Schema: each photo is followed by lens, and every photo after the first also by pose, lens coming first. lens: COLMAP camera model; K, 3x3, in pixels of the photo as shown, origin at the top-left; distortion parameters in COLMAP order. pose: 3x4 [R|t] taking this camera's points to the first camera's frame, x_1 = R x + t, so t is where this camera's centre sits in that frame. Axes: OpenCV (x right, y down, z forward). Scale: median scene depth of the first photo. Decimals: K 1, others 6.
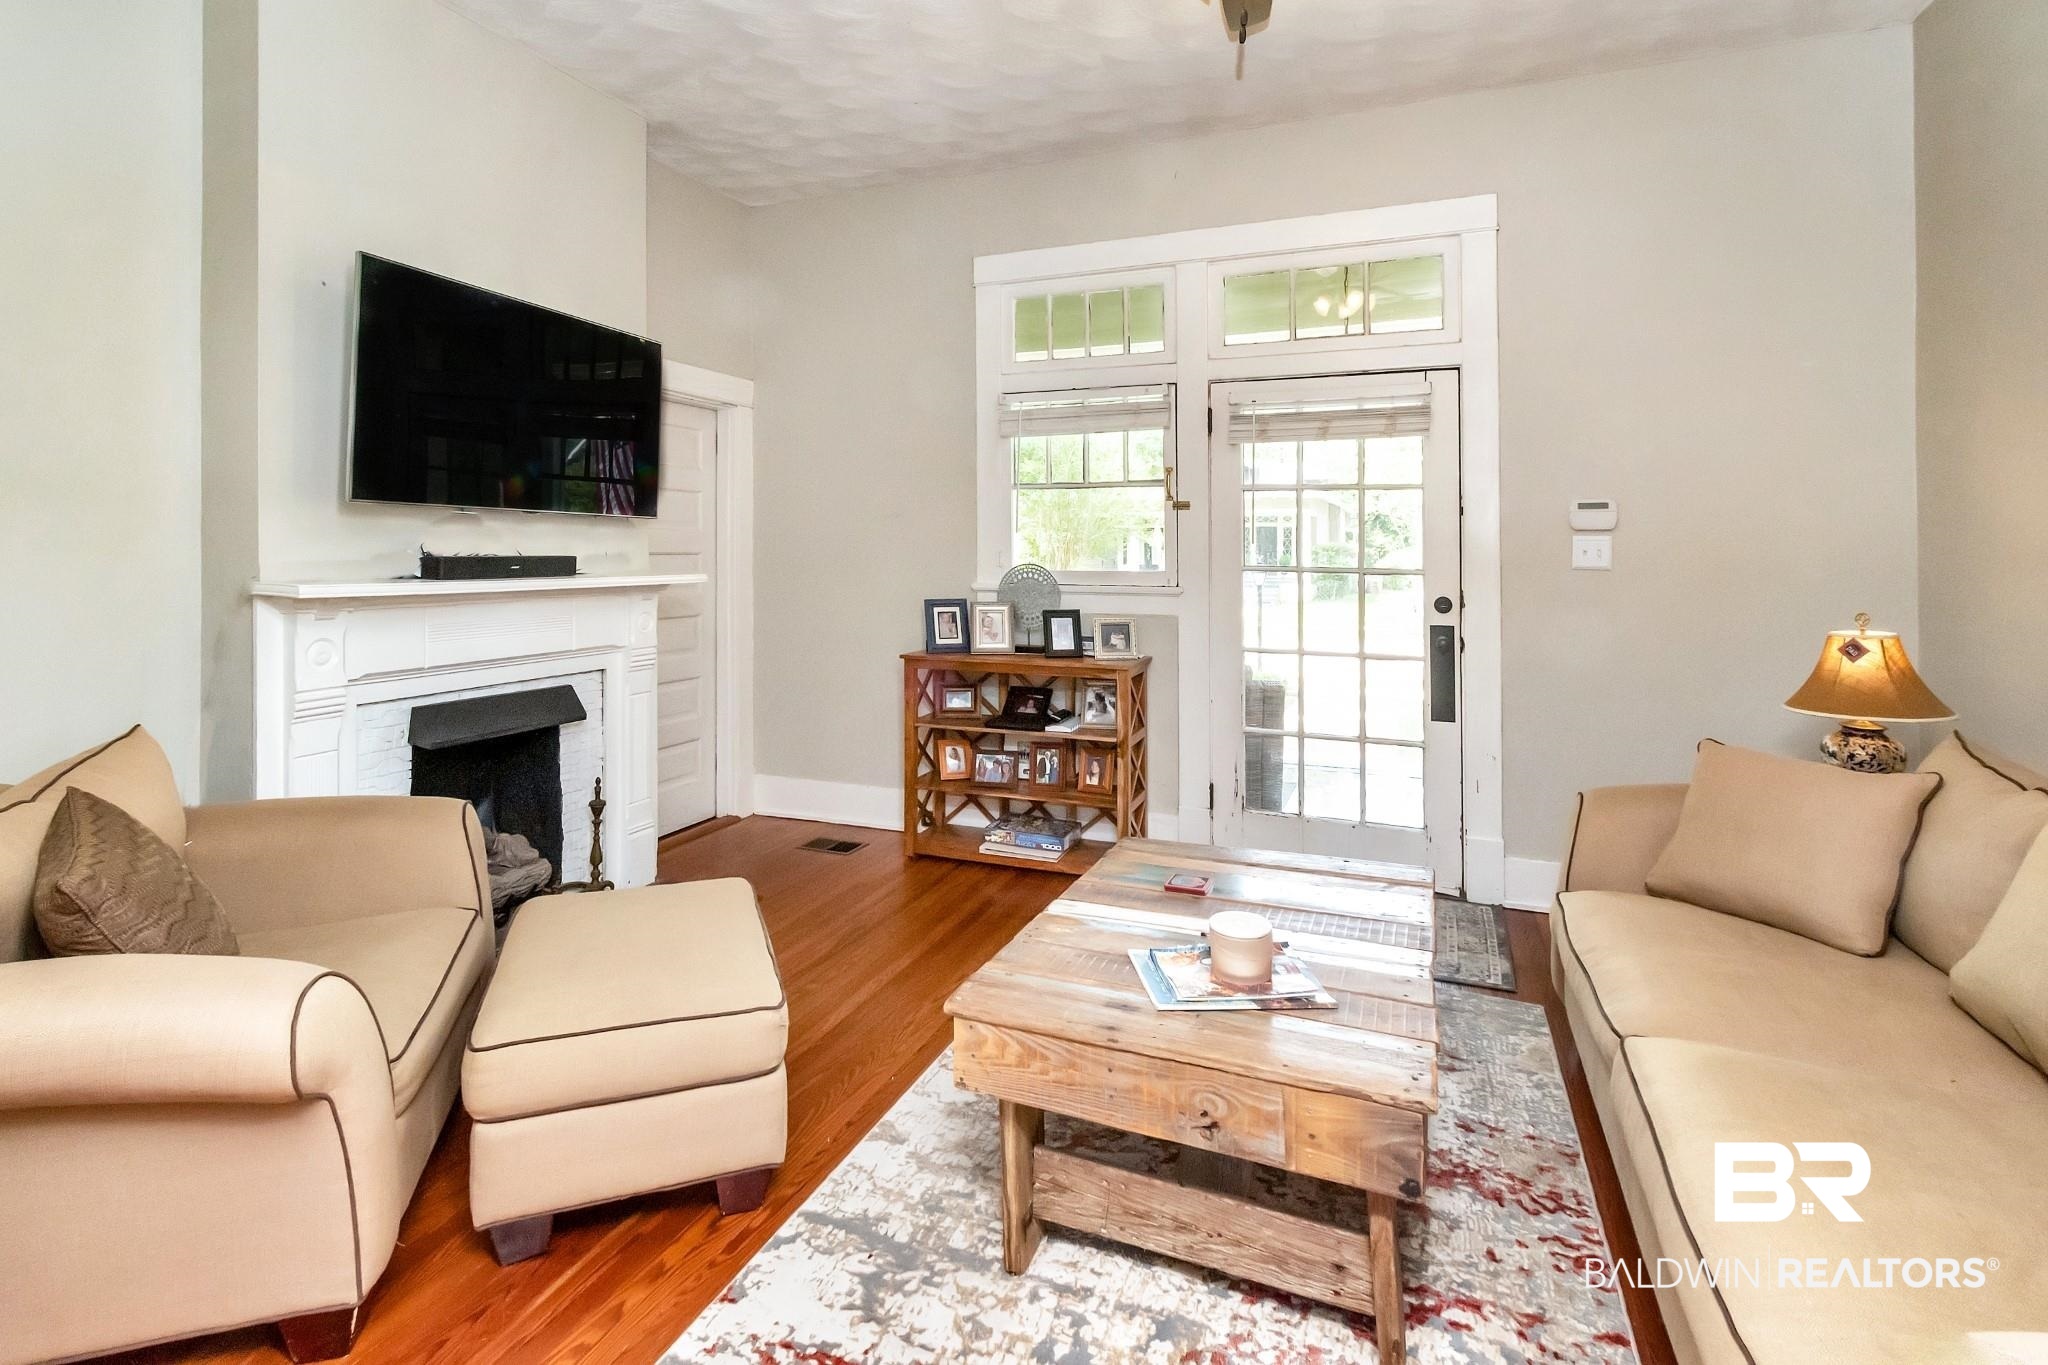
lens RADIAL K [[954.0, 0, 1028.0], [0, 954.0, 540.9], [0, 0, 1]] dist [0.000918, -0.000031]
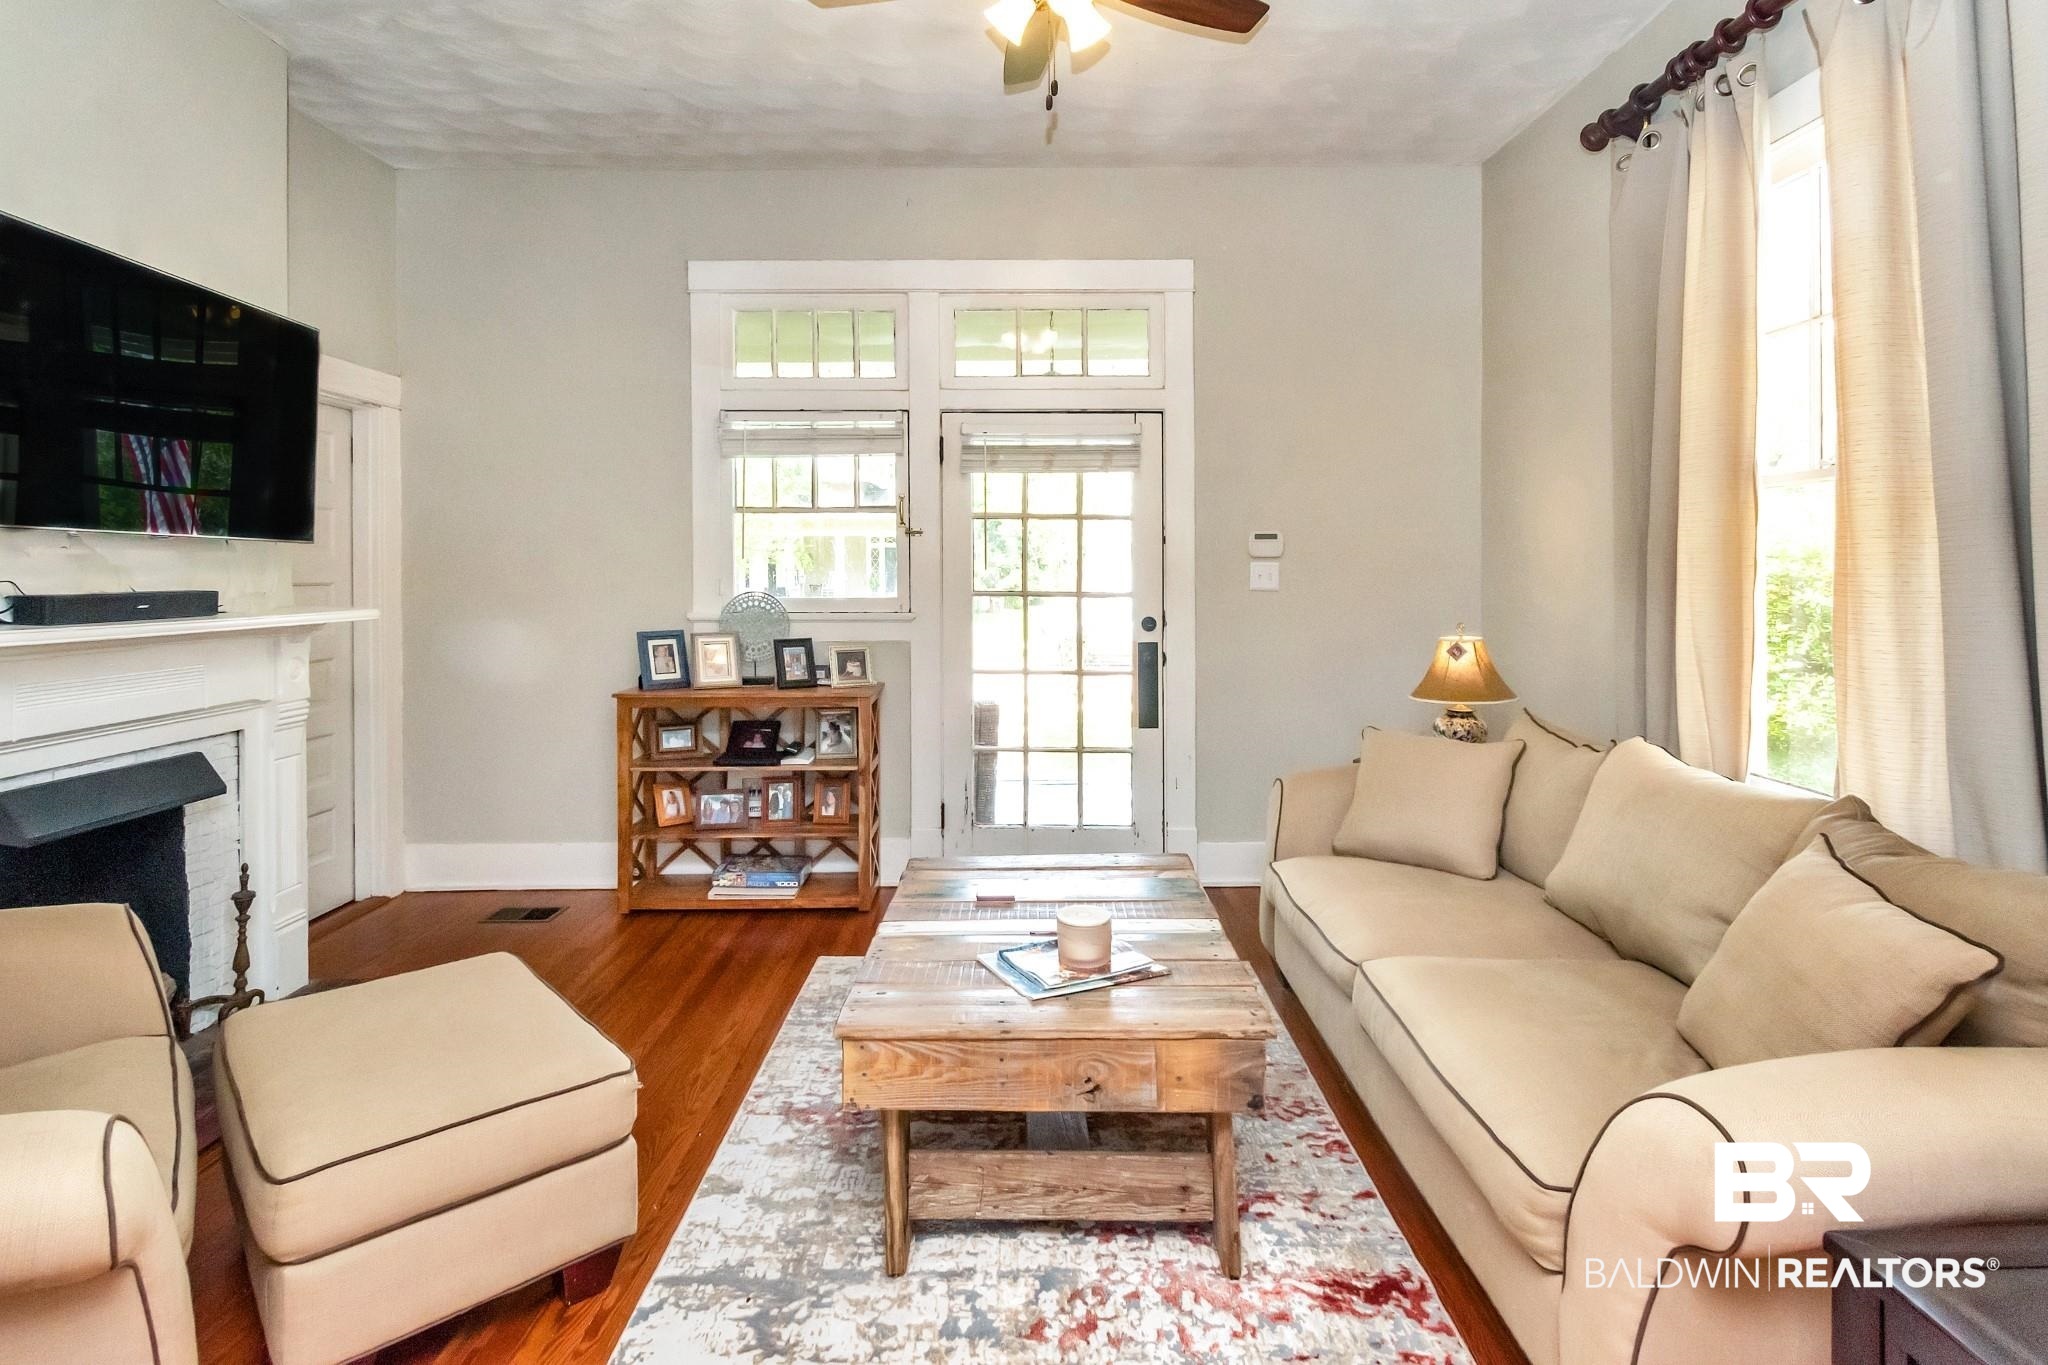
lens RADIAL K [[1000.5, 0, 1020.0], [0, 1000.5, 574.8], [0, 0, 1]] dist [0.001141, -0.001465]
pose [[0.927147, -0.007042, 0.374632, -0.181949], [0.001843, 0.999897, 0.014236, -0.009308], [-0.374694, -0.012509, 0.927064, -0.035310]]
